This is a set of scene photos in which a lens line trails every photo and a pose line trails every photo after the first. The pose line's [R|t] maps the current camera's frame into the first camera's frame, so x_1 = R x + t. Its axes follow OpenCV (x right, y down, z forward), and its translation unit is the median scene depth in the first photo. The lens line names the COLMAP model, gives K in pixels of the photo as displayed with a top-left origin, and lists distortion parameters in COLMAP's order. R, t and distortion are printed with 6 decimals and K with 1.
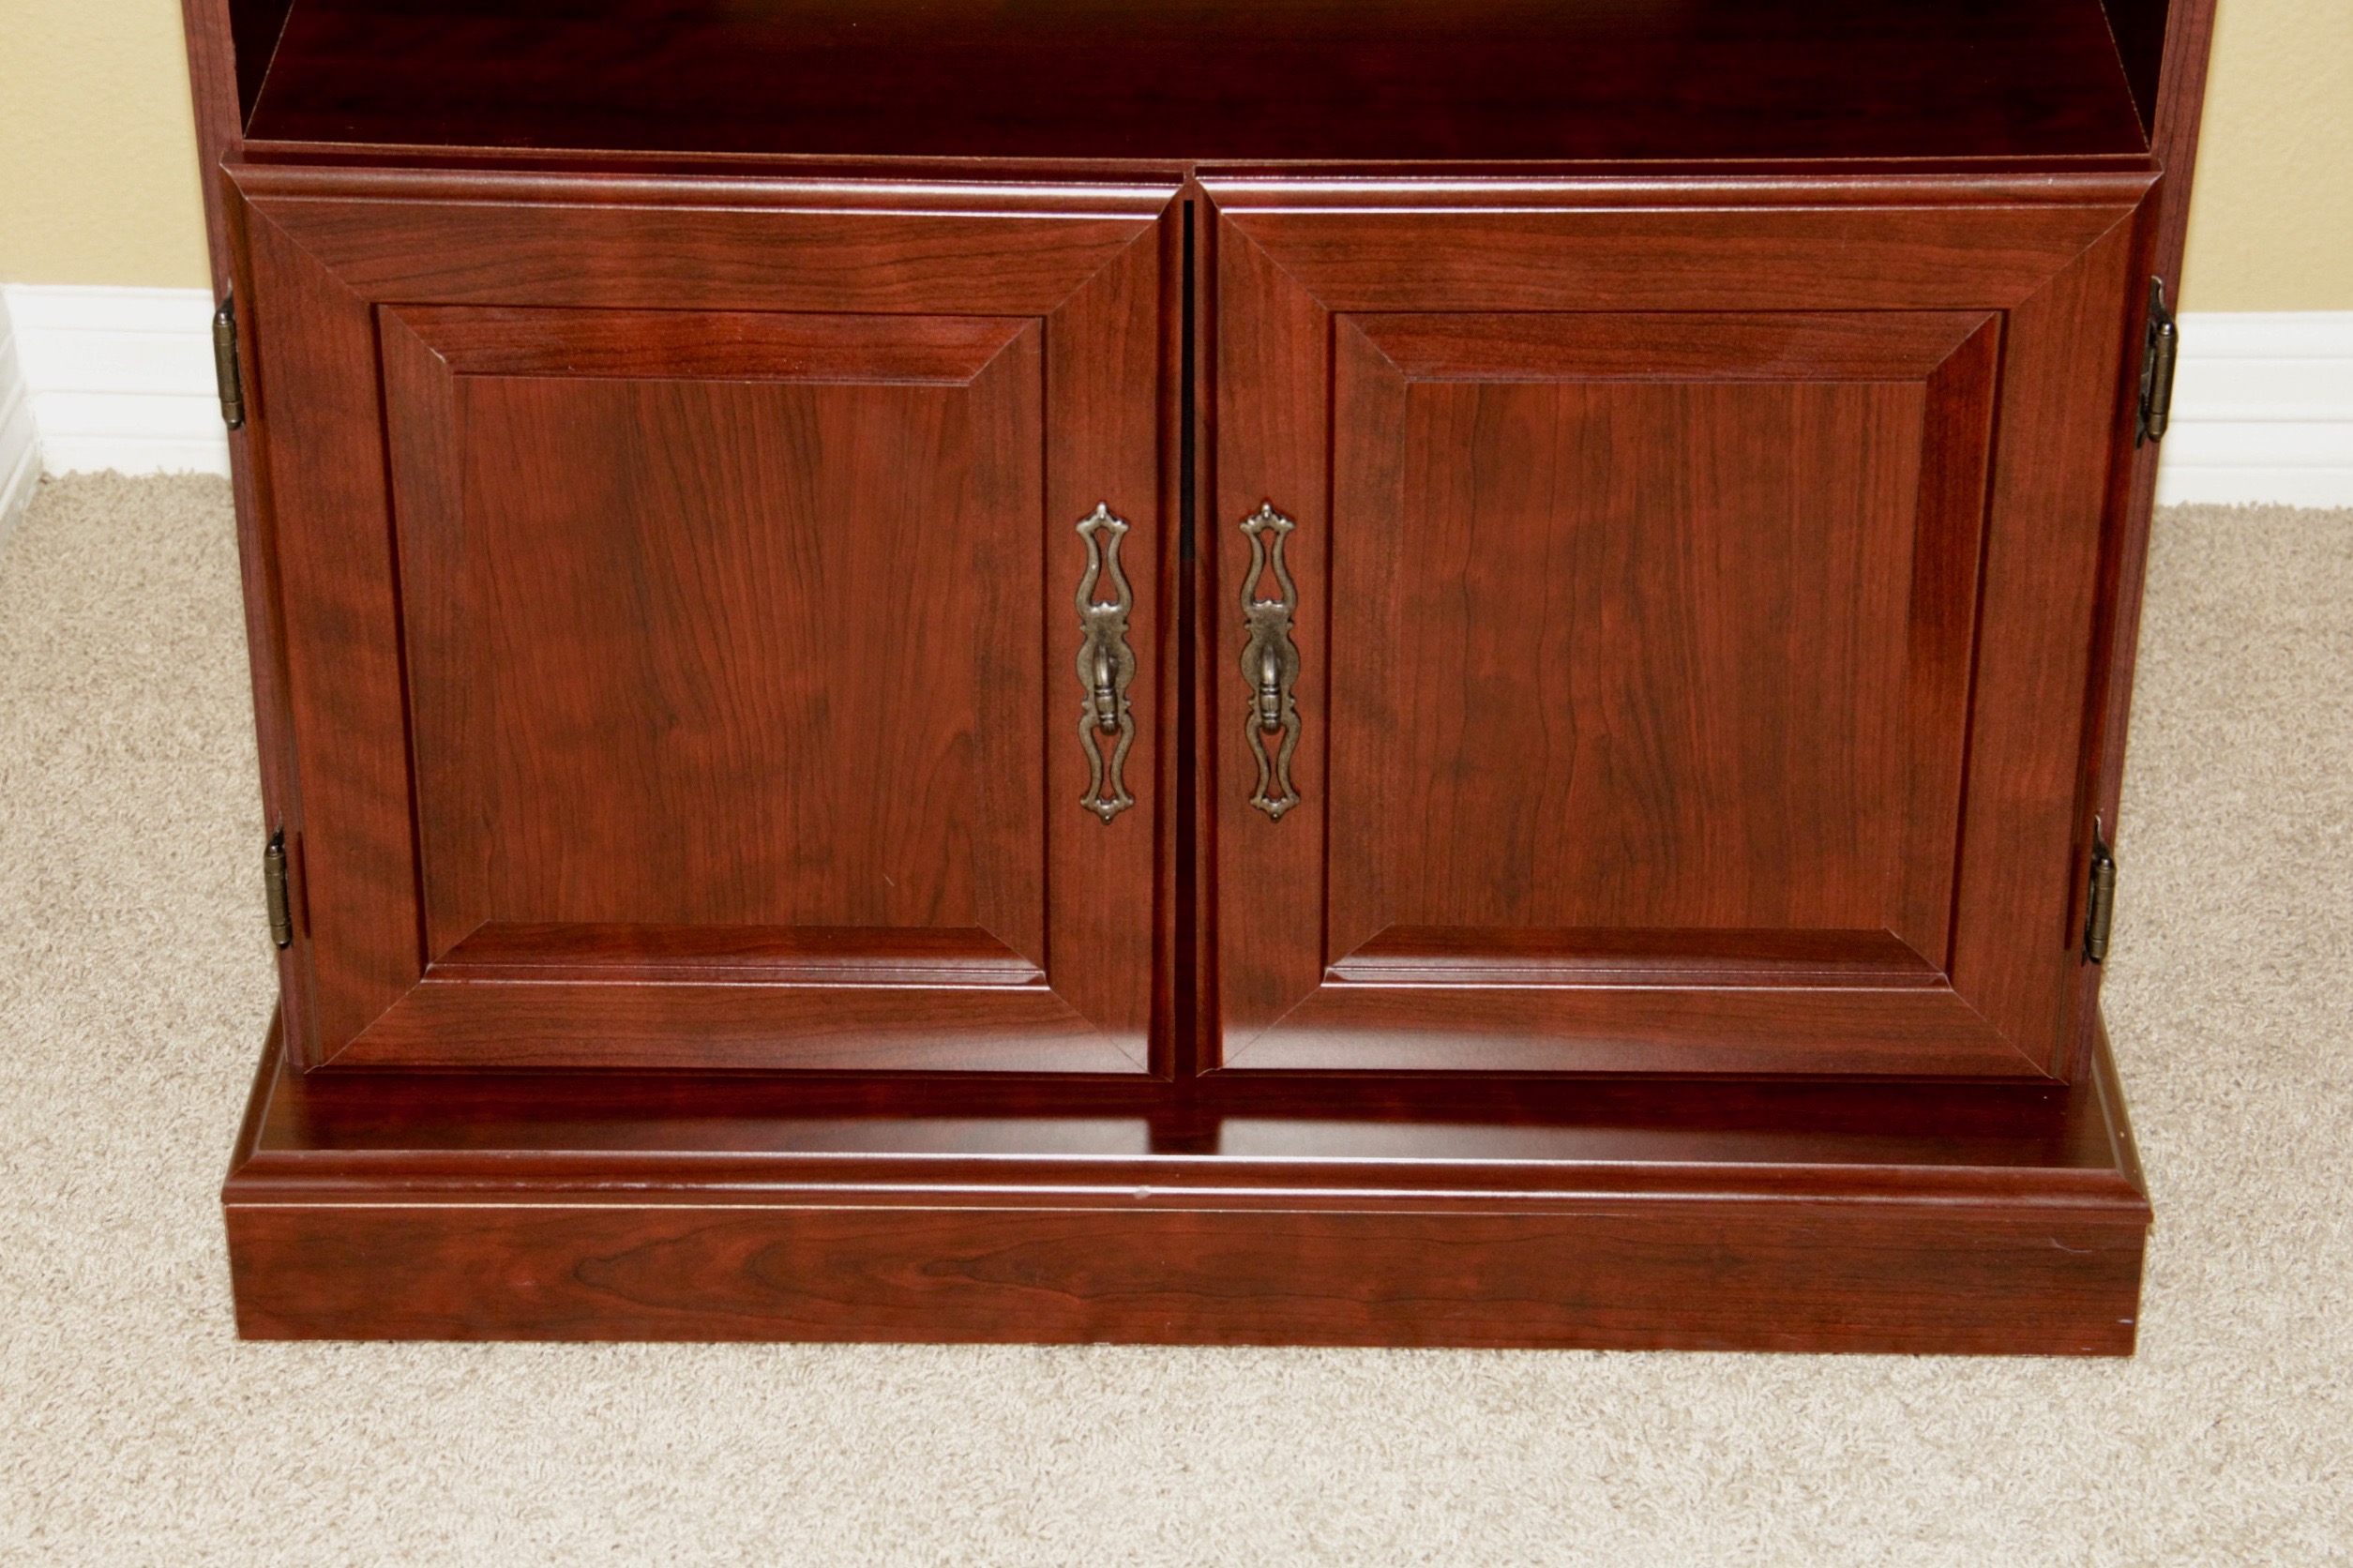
lens RADIAL K [[5458.8, 0, 1163.8], [0, 5458.8, 777.9], [0, 0, 1]] dist [0.356818, 0.730959]
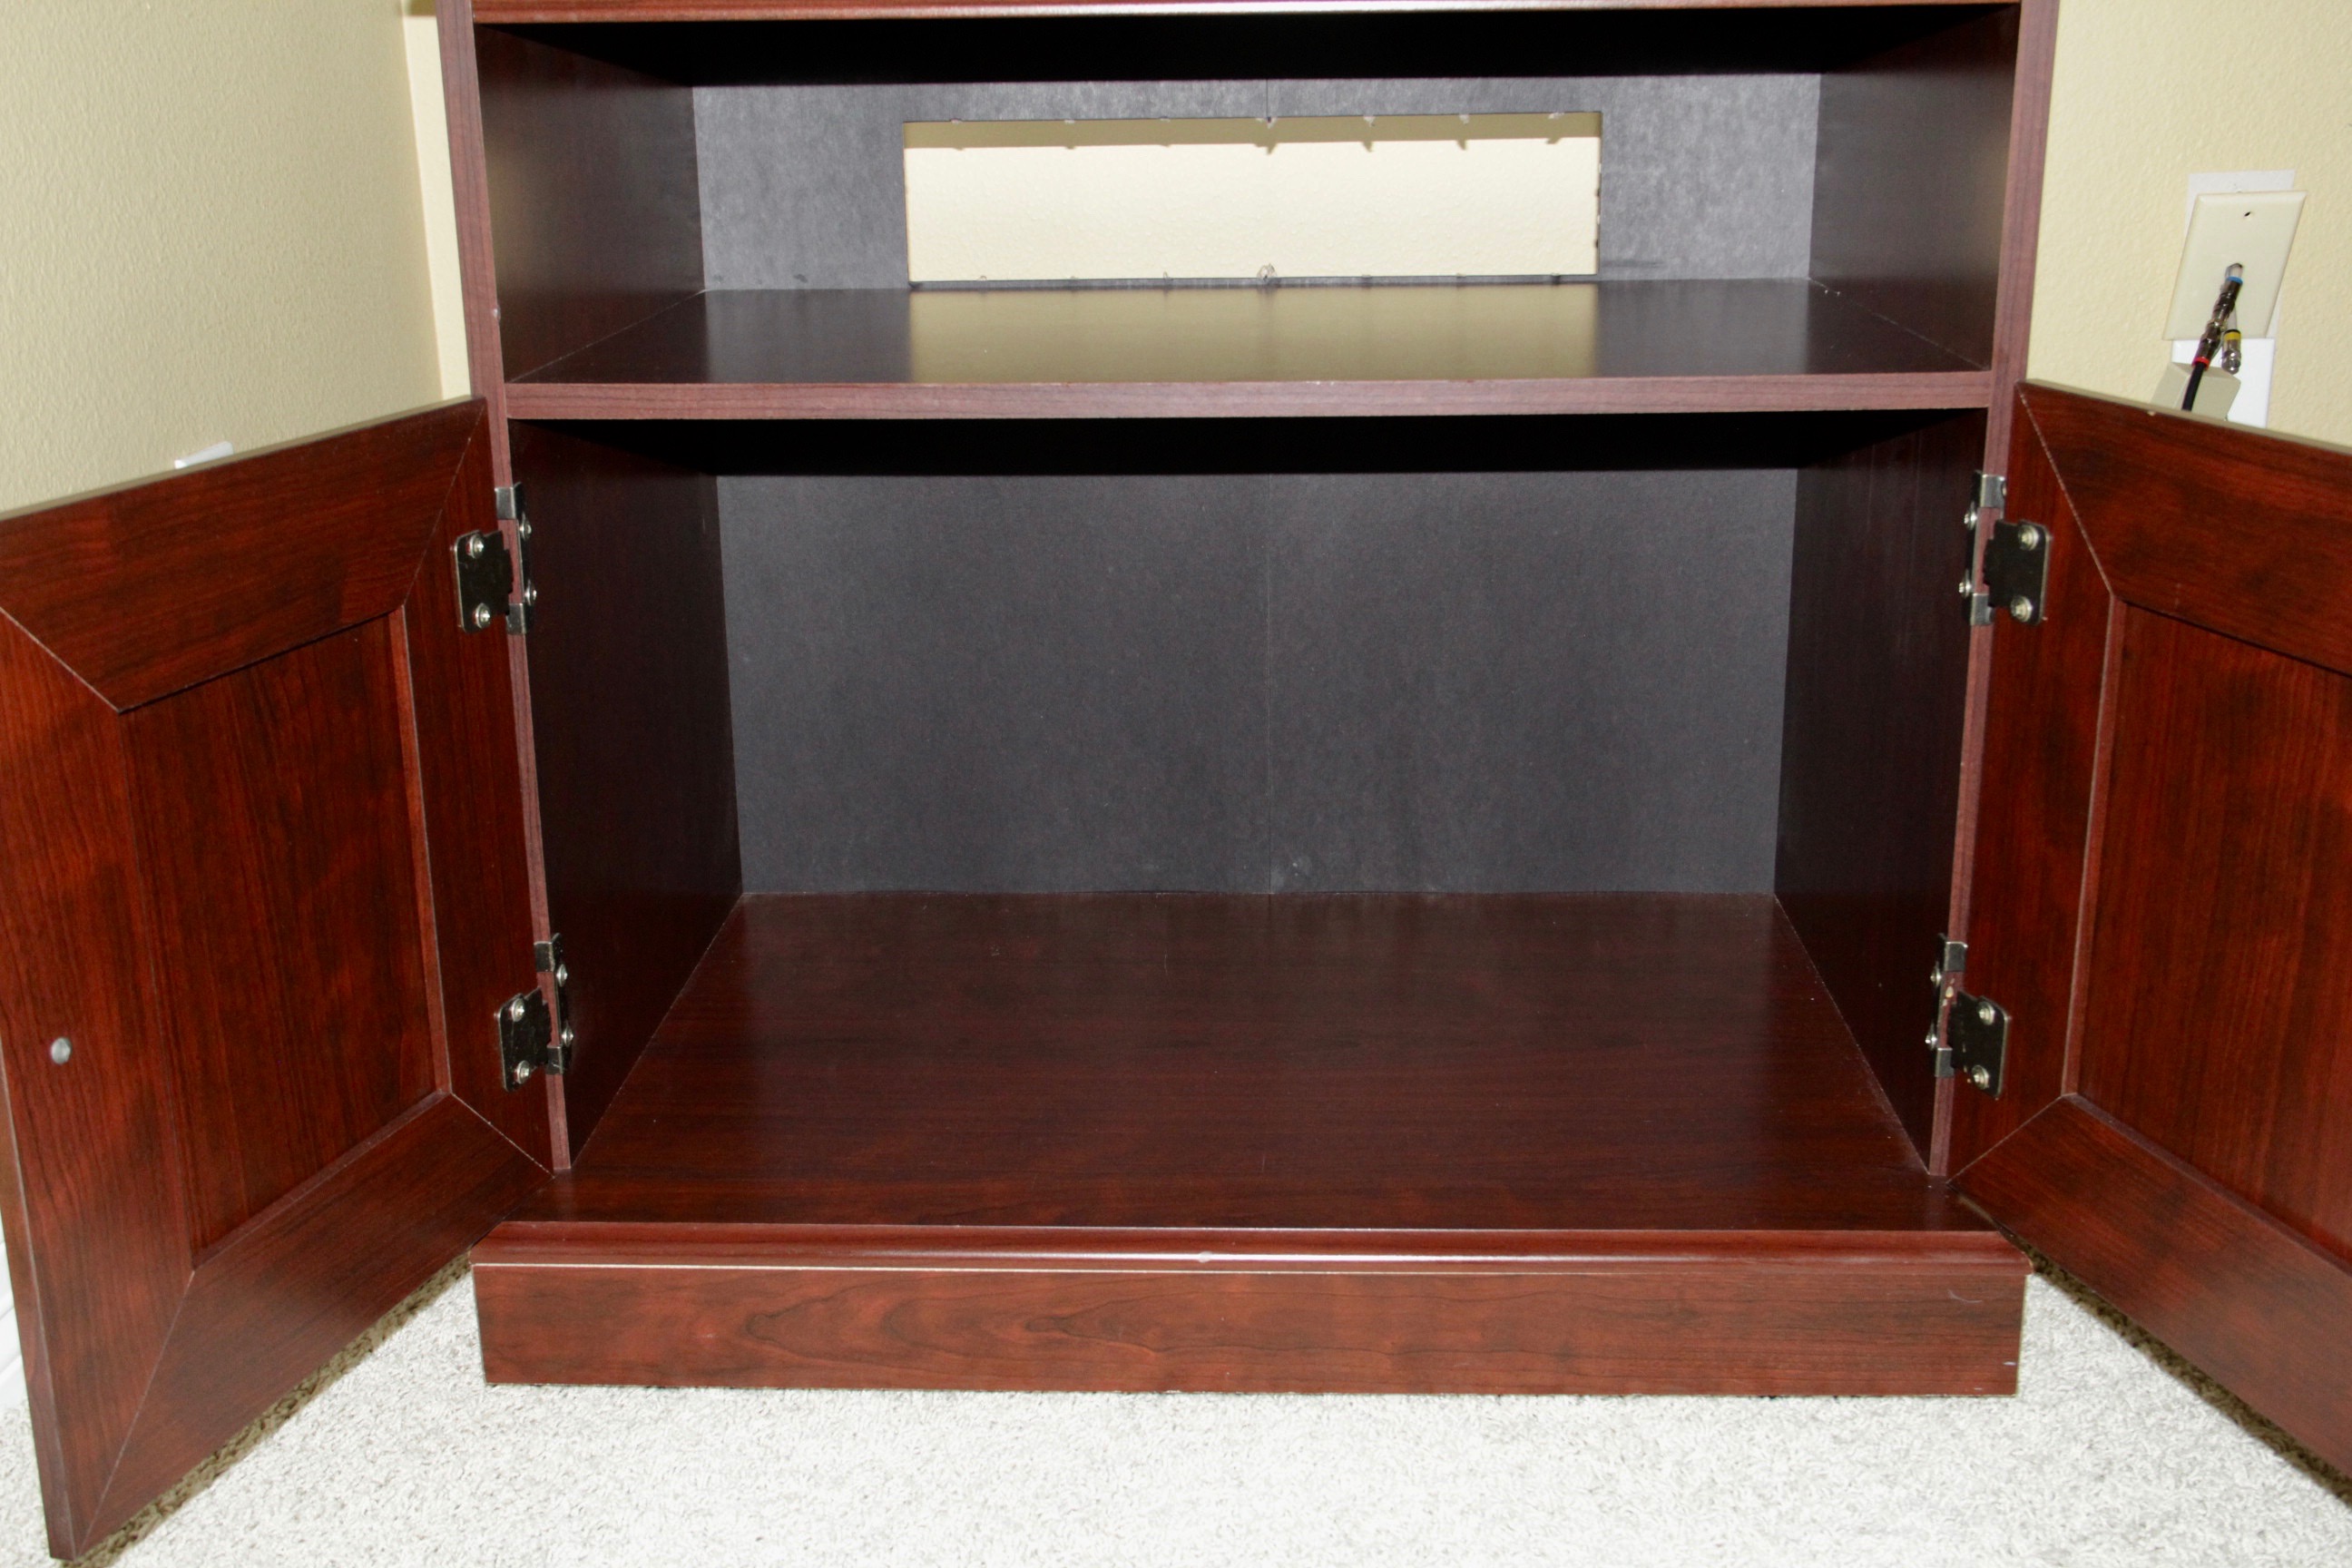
lens RADIAL K [[2718.7, 0, 1170.0], [0, 2718.7, 687.3], [0, 0, 1]] dist [-0.084506, 0.292271]
pose [[0.999433, -0.006762, -0.032977, 0.009211], [-0.001597, 0.968988, -0.247102, 0.102947], [0.033625, 0.247015, 0.968428, 0.386099]]
